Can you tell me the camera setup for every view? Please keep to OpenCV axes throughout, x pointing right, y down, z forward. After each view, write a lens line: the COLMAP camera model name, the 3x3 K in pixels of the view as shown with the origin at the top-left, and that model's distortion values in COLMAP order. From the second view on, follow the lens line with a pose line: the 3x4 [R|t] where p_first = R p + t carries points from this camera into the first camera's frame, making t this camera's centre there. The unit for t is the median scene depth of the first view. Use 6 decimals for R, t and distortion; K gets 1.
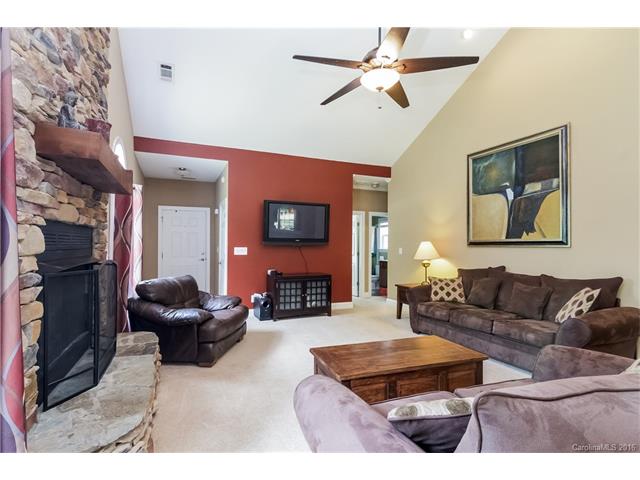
lens RADIAL K [[322.6, 0, 321.1], [0, 322.6, 245.5], [0, 0, 1]] dist [-0.001445, -0.000280]
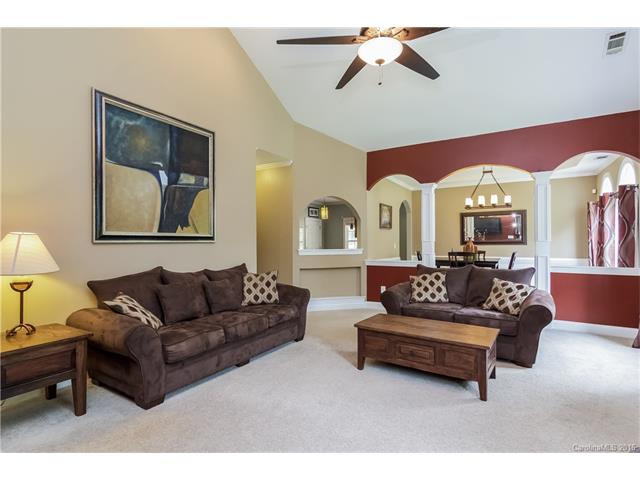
lens RADIAL K [[327.2, 0, 320.0], [0, 327.2, 240.0], [0, 0, 1]] dist [0.003805, 0.000356]
pose [[-0.570579, -0.002304, 0.821240, -0.318930], [-0.003492, 0.999994, 0.000379, -0.003983], [-0.821235, -0.002652, -0.570583, 1.134215]]
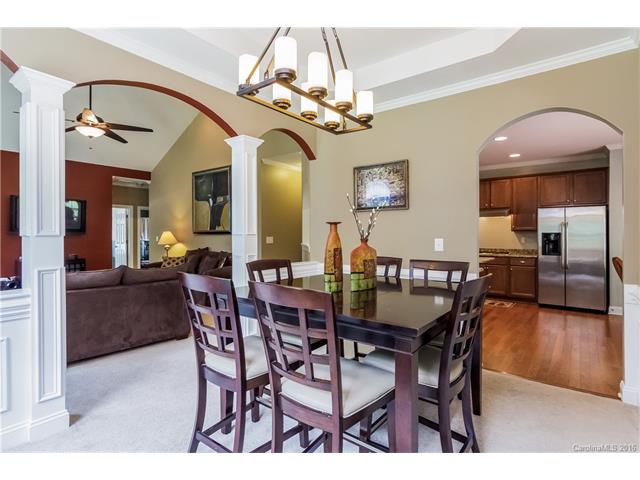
lens RADIAL K [[327.2, 0, 320.0], [0, 327.2, 240.0], [0, 0, 1]] dist [0.003805, 0.000356]
pose [[0.874873, -0.011306, 0.484220, 0.268528], [0.003261, 0.999842, 0.017455, 0.001833], [-0.484341, -0.013692, 0.874772, -0.672122]]
